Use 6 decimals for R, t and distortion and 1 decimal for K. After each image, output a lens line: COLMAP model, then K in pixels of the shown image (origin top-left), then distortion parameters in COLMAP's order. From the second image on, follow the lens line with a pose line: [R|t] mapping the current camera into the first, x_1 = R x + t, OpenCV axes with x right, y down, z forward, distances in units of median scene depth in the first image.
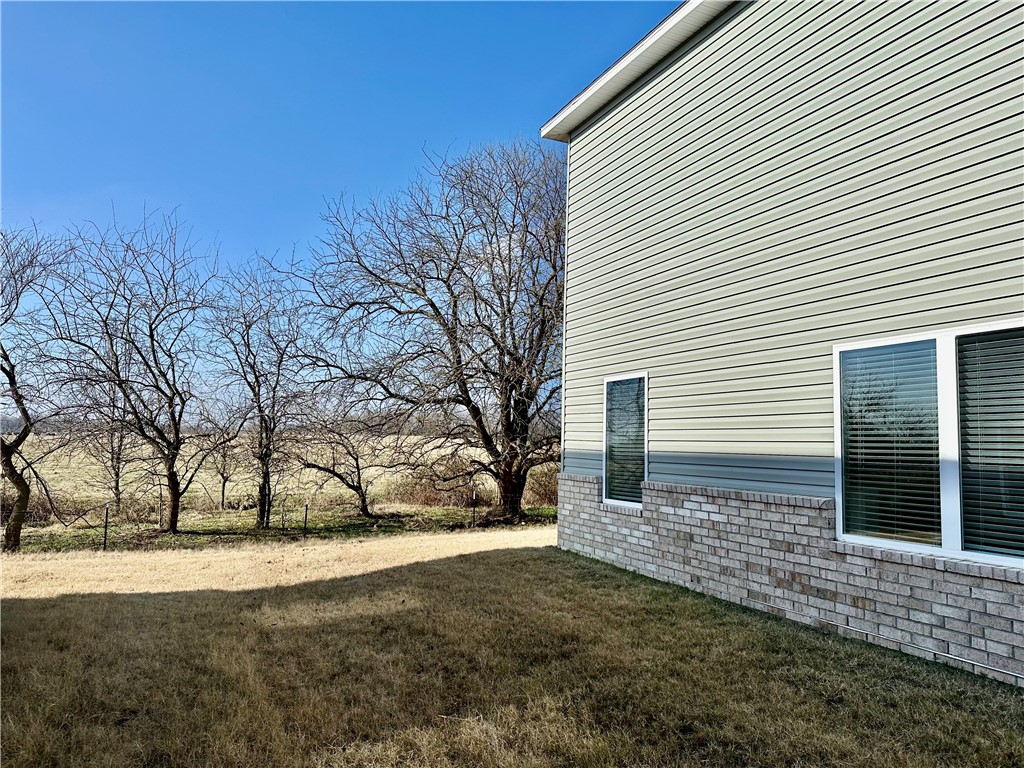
lens RADIAL K [[716.4, 0, 509.6], [0, 716.4, 385.9], [0, 0, 1]] dist [0.044732, -0.067011]
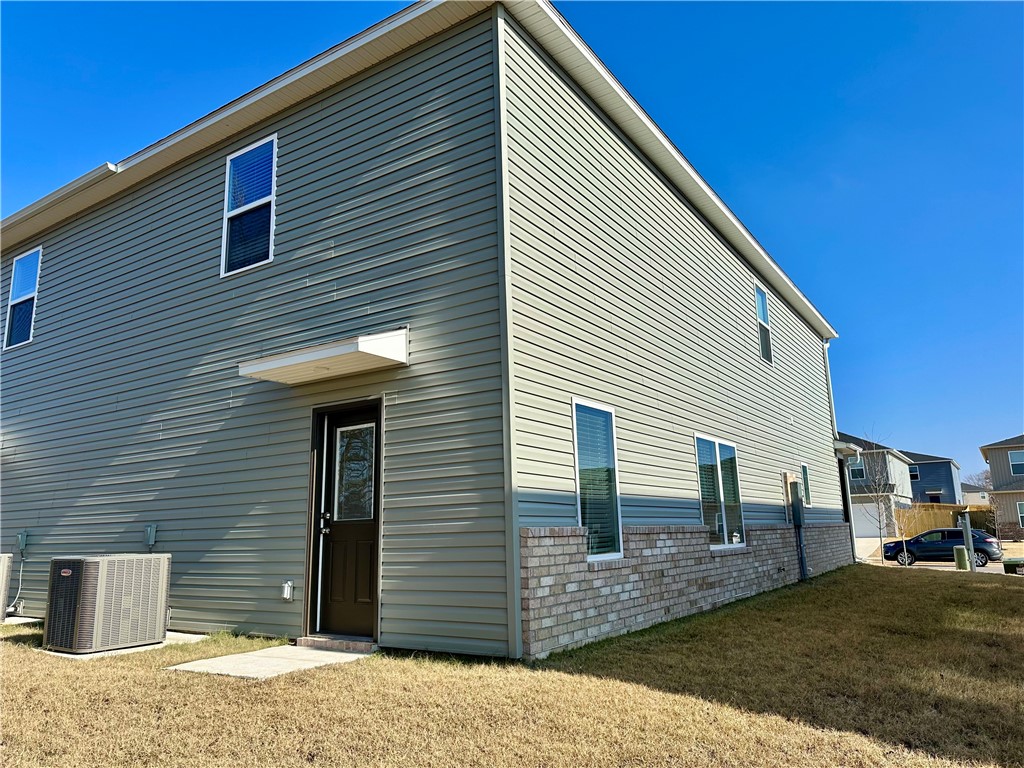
lens RADIAL K [[716.4, 0, 511.3], [0, 716.4, 379.4], [0, 0, 1]] dist [0.044732, -0.067011]
pose [[-0.523437, 0.173757, 0.834159, -0.496001], [-0.049610, 0.971111, -0.233415, 0.159295], [-0.850619, -0.163560, -0.499696, 1.496162]]
